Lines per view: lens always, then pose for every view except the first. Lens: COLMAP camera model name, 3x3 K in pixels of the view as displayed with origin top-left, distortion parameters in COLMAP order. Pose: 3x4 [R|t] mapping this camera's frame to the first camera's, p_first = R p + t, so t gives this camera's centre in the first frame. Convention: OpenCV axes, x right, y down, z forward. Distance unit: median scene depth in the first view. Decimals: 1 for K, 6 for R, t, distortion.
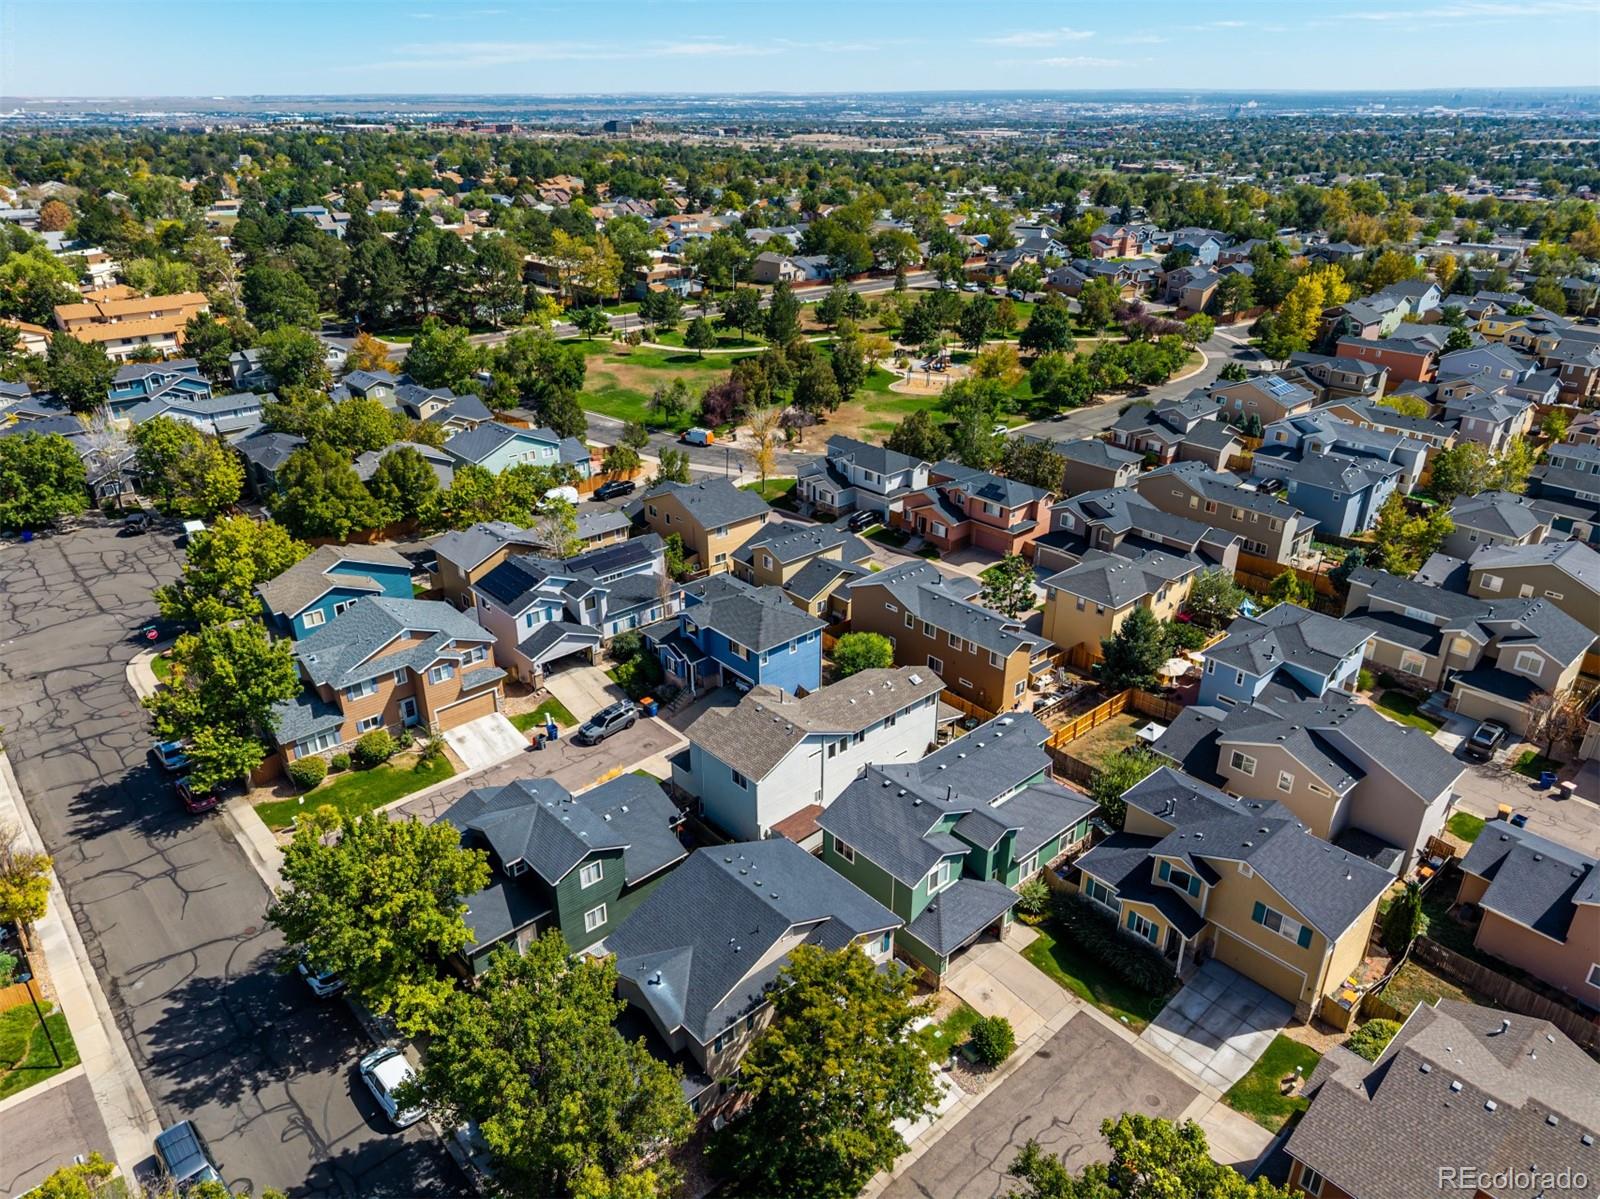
lens RADIAL K [[1049.9, 0, 794.1], [0, 1049.9, 604.0], [0, 0, 1]] dist [0.109826, -0.124141]
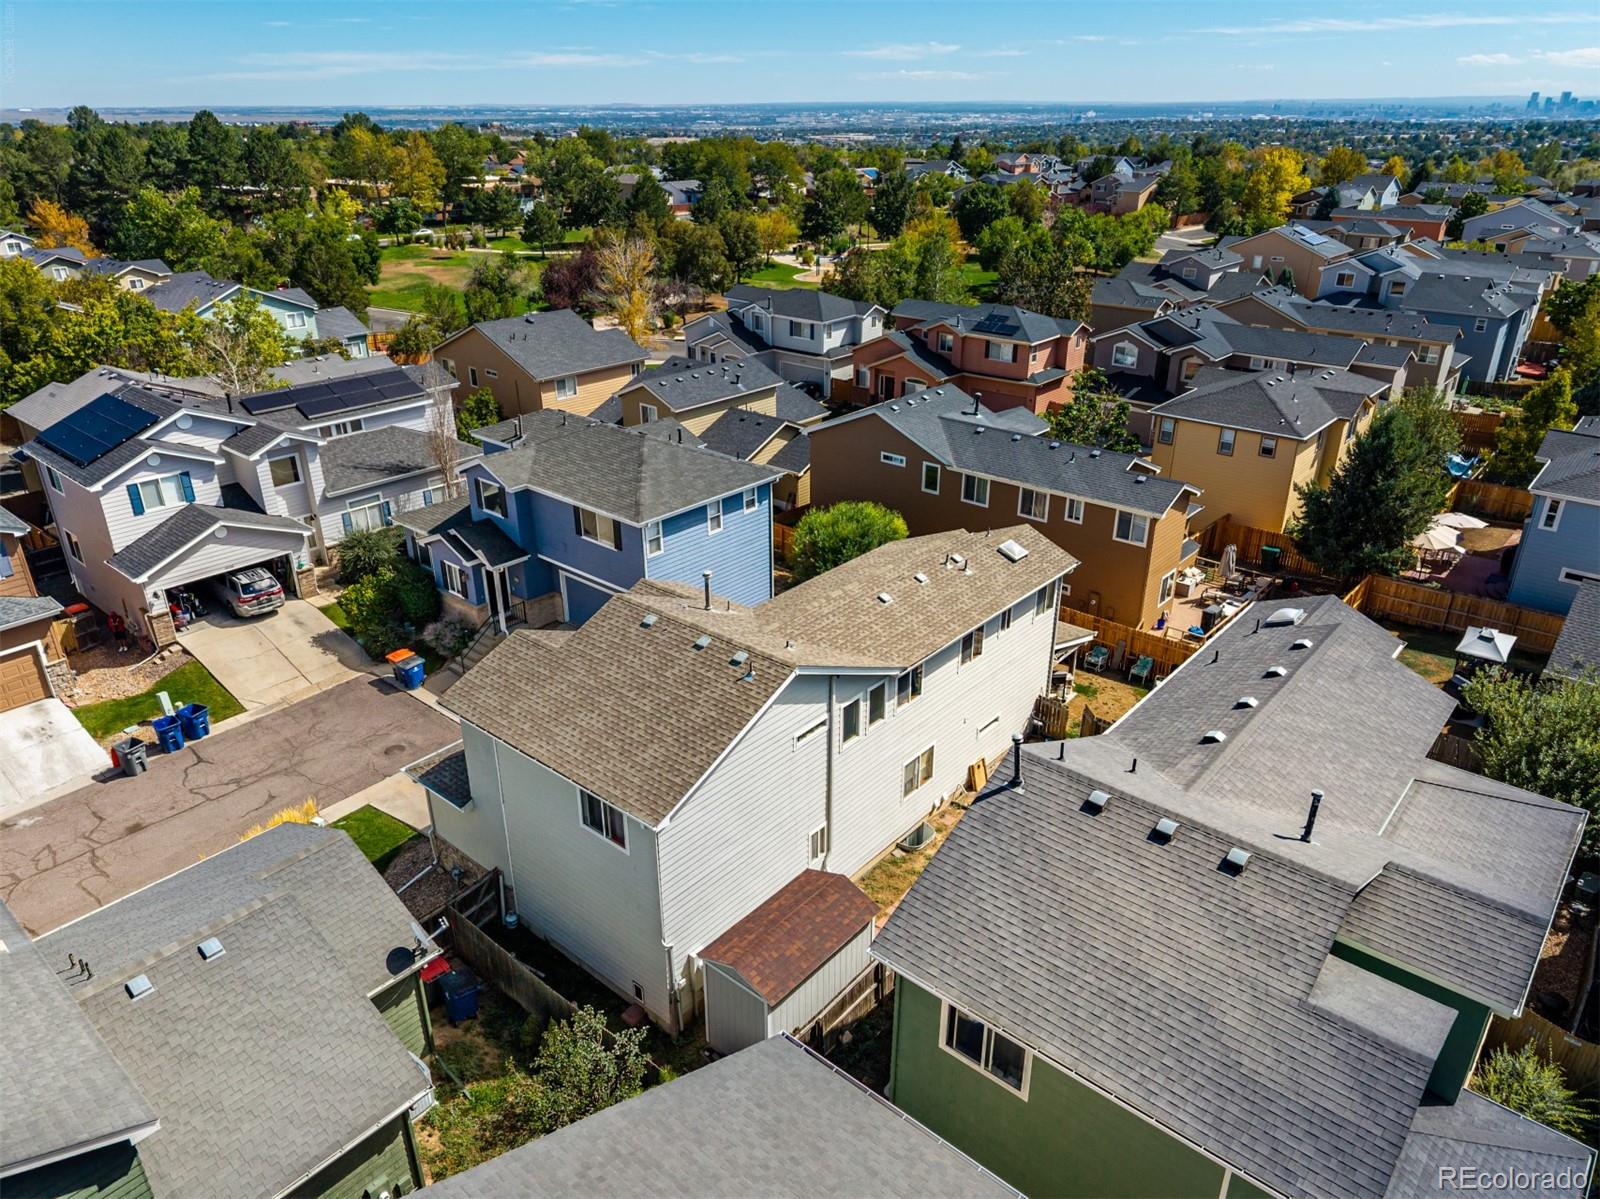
lens RADIAL K [[1072.2, 0, 801.4], [0, 1072.2, 597.6], [0, 0, 1]] dist [0.012427, -0.002177]
pose [[0.991647, -0.051949, 0.118056, -0.019295], [0.053700, 0.998489, -0.011694, 0.078075], [-0.117270, 0.017936, 0.992938, 0.490822]]
